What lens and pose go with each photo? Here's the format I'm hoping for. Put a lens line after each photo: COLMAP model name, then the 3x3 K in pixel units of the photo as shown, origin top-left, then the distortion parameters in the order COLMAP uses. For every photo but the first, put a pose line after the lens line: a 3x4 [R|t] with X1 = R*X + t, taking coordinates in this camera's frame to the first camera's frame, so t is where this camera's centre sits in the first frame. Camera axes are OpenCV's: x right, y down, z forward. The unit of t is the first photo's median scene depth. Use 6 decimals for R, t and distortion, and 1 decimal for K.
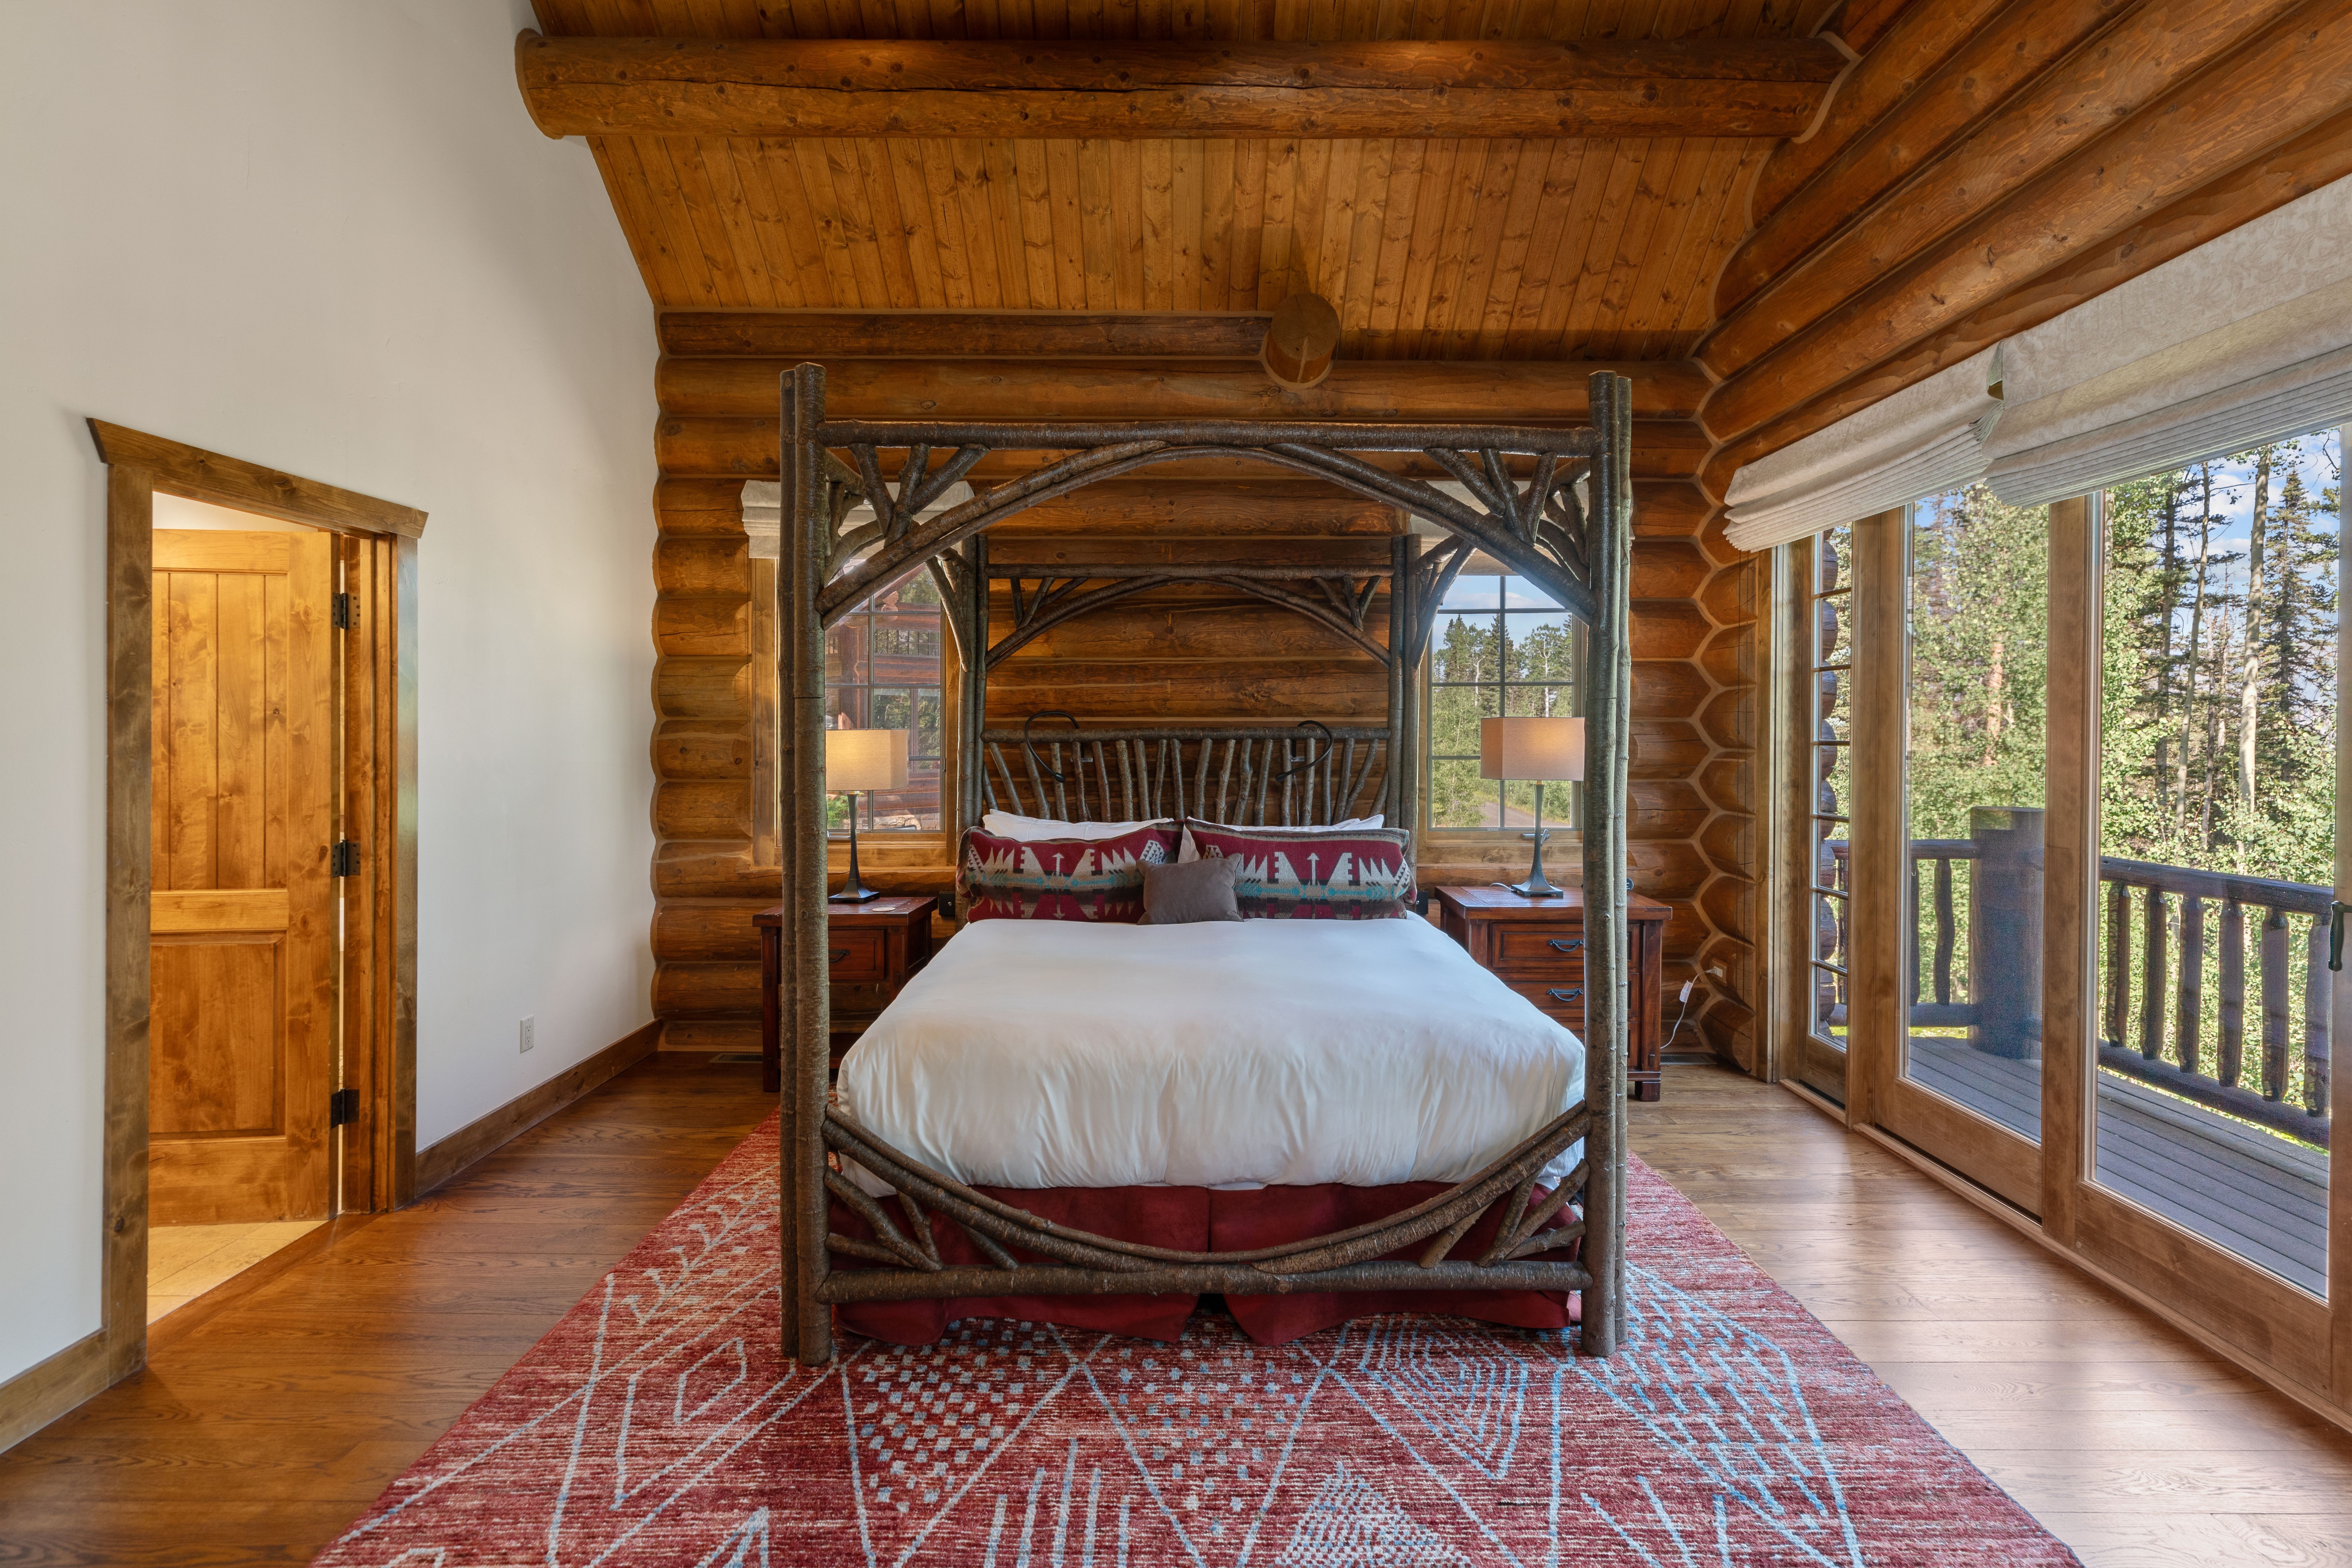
lens RADIAL K [[1078.1, 0, 1177.6], [0, 1078.1, 734.6], [0, 0, 1]] dist [0.008082, -0.000283]
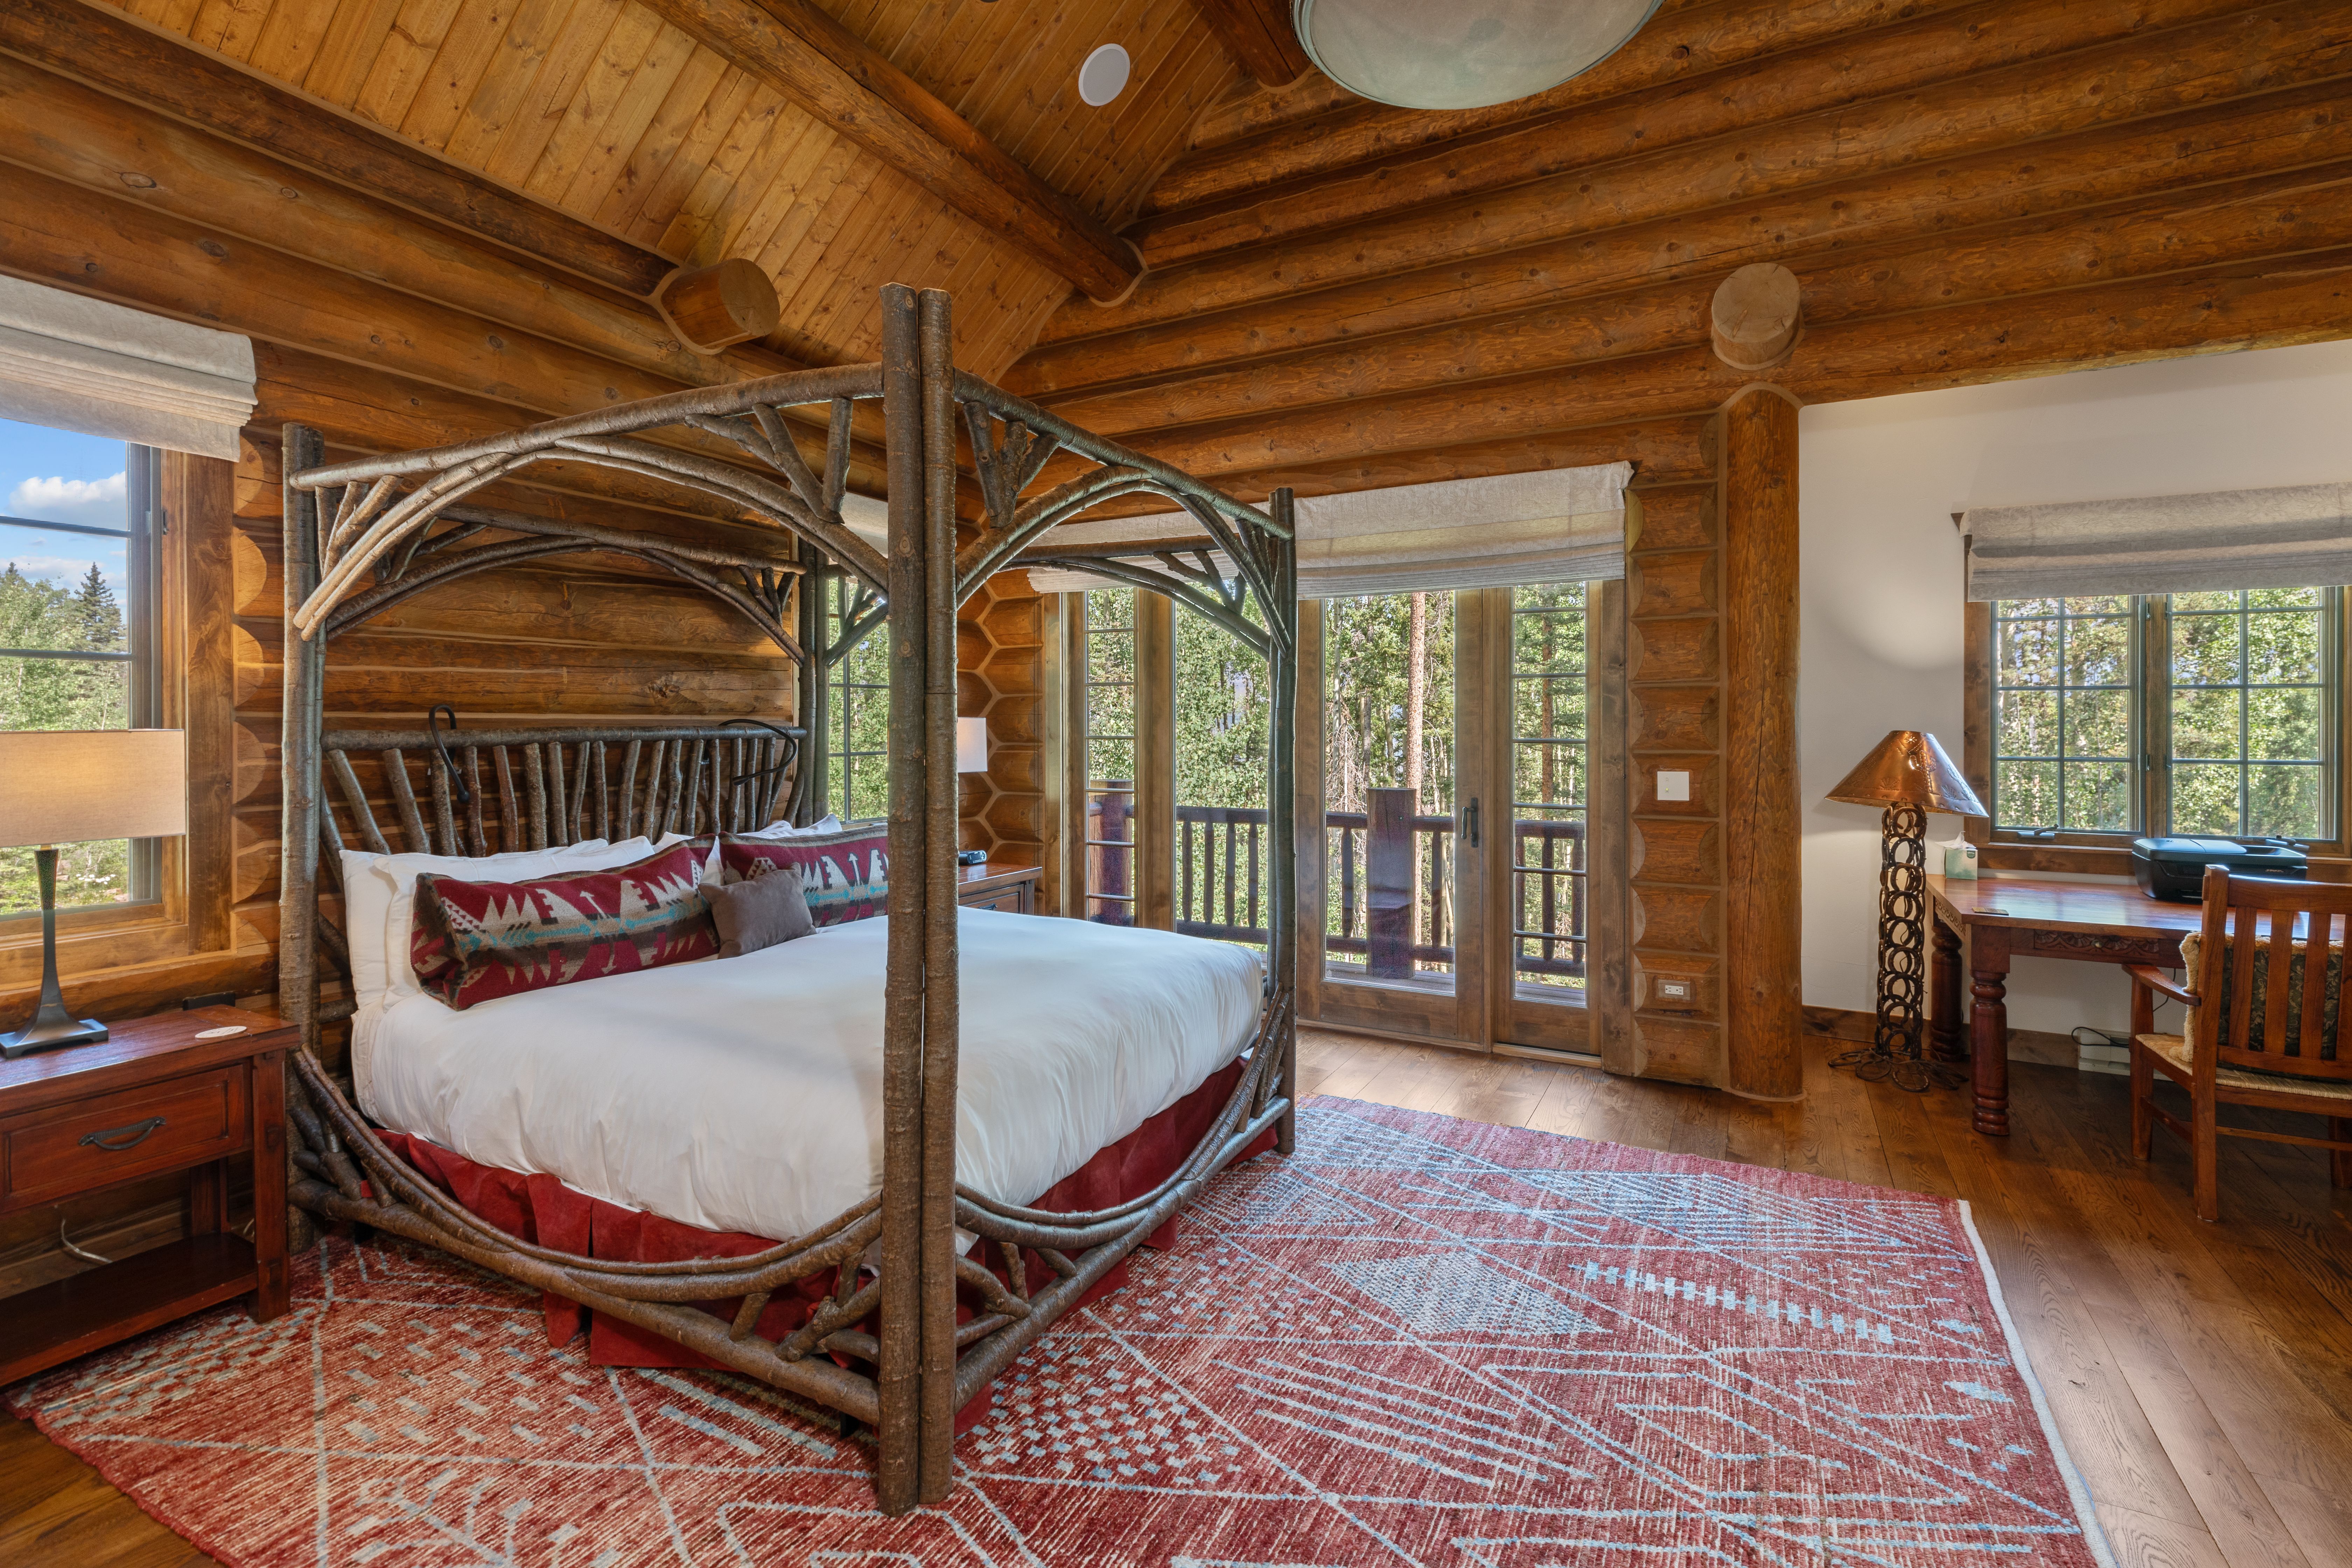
lens RADIAL K [[1078.1, 0, 1153.5], [0, 1078.1, 727.5], [0, 0, 1]] dist [0.008082, -0.000283]
pose [[0.474147, -0.002717, 0.880442, -0.706670], [0.005982, 0.999982, -0.000136, -0.004821], [-0.880426, 0.005331, 0.474154, 0.328424]]
